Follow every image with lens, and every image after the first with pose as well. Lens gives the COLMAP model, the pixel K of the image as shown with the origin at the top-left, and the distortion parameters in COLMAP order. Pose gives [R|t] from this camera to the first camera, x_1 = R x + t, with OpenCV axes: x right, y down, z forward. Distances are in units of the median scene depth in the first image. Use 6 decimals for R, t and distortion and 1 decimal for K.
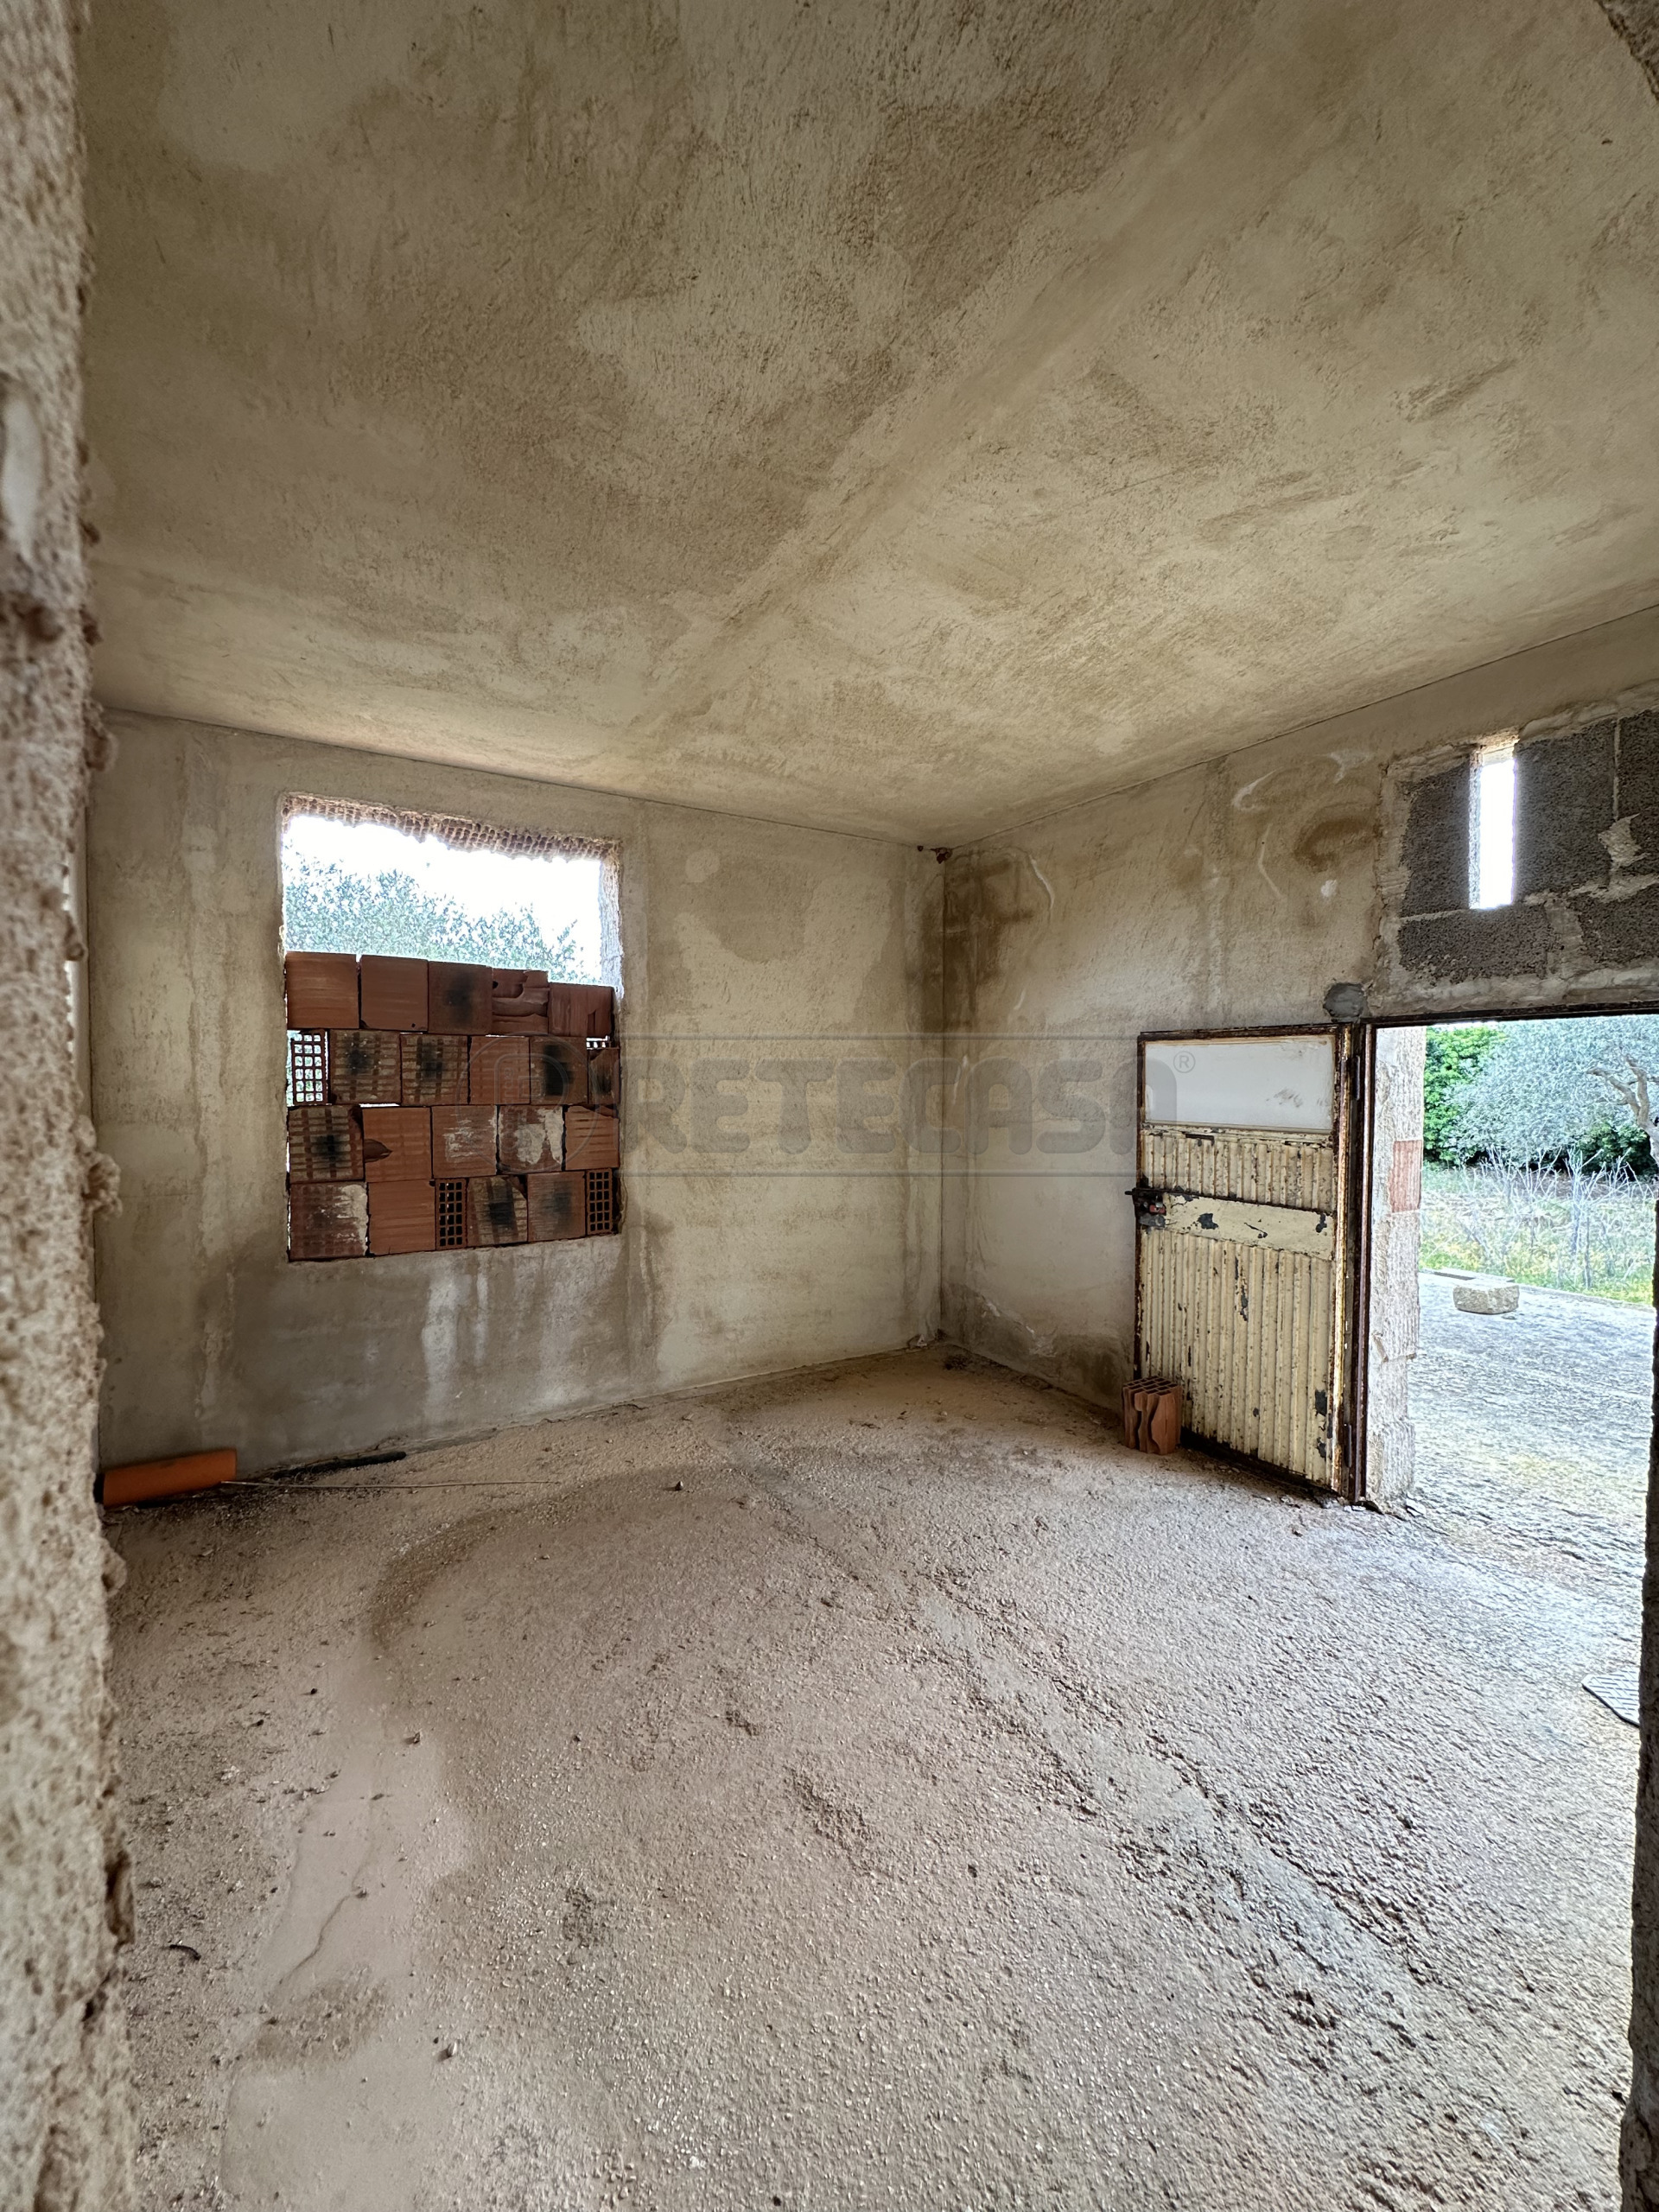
lens RADIAL K [[882.0, 0, 833.1], [0, 882.0, 1106.4], [0, 0, 1]] dist [-0.009076, 0.004037]
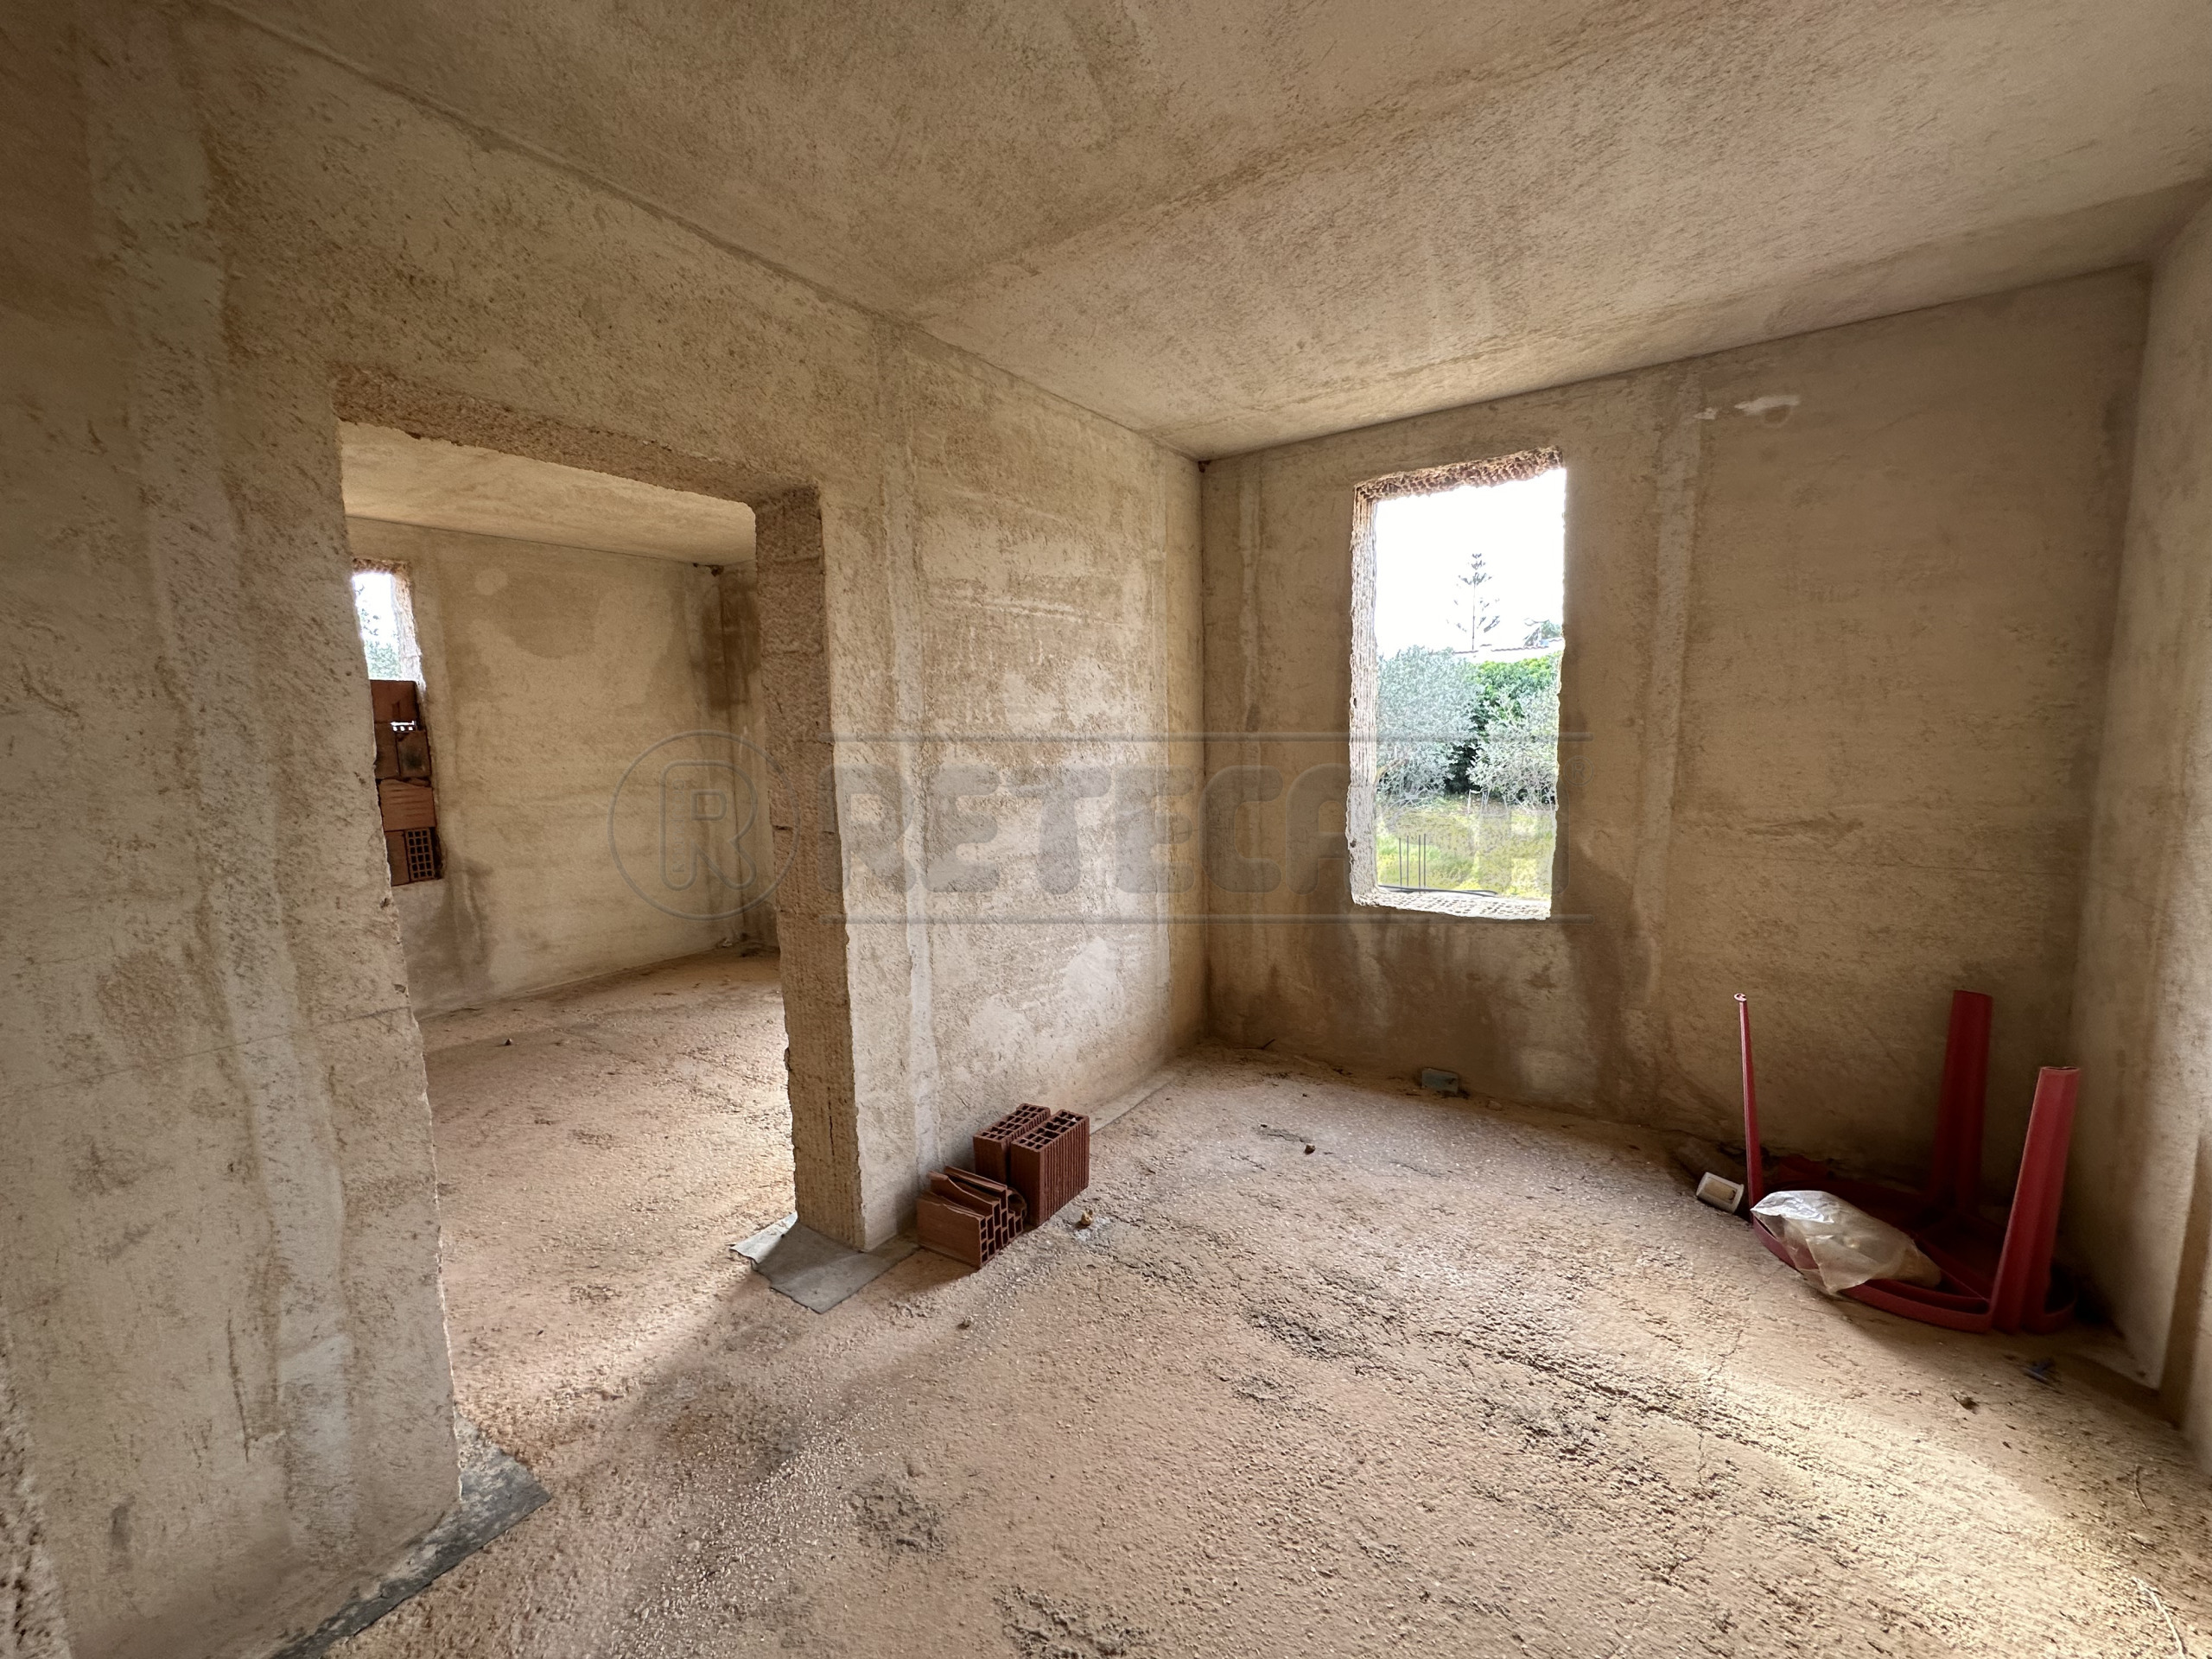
lens RADIAL K [[882.0, 0, 1108.8], [0, 882.0, 828.7], [0, 0, 1]] dist [-0.009076, 0.004037]
pose [[0.917961, -0.072386, 0.390009, 0.147419], [0.039692, 0.995036, 0.091258, -0.003698], [-0.394679, -0.068291, 0.916278, -0.522690]]
